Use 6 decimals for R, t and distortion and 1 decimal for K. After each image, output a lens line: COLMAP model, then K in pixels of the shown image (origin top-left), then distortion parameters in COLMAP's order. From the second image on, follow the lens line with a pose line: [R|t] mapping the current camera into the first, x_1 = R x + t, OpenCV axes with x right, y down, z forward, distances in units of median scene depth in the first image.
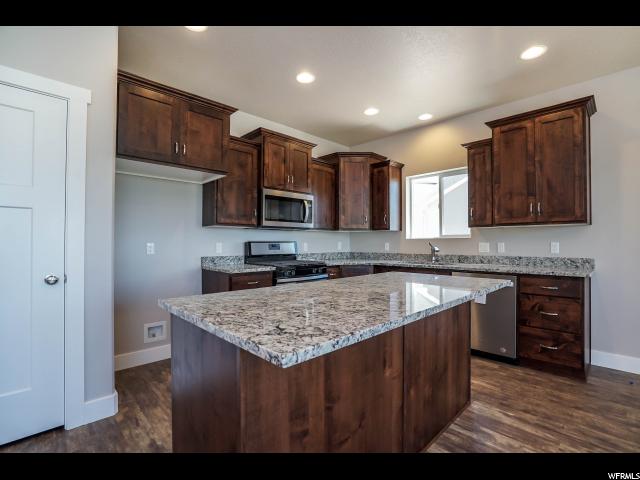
lens RADIAL K [[305.6, 0, 320.0], [0, 305.6, 240.0], [0, 0, 1]] dist [-0.059666, 0.023224]
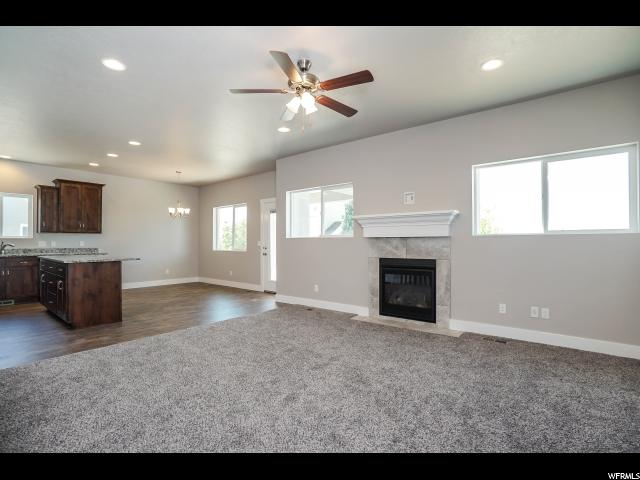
lens RADIAL K [[305.6, 0, 320.0], [0, 305.6, 240.0], [0, 0, 1]] dist [-0.059666, 0.023224]
pose [[-0.123515, 0.004773, 0.992331, -1.513602], [-0.010830, 0.999922, -0.006158, -0.004554], [-0.992284, -0.011508, -0.123454, -0.445315]]
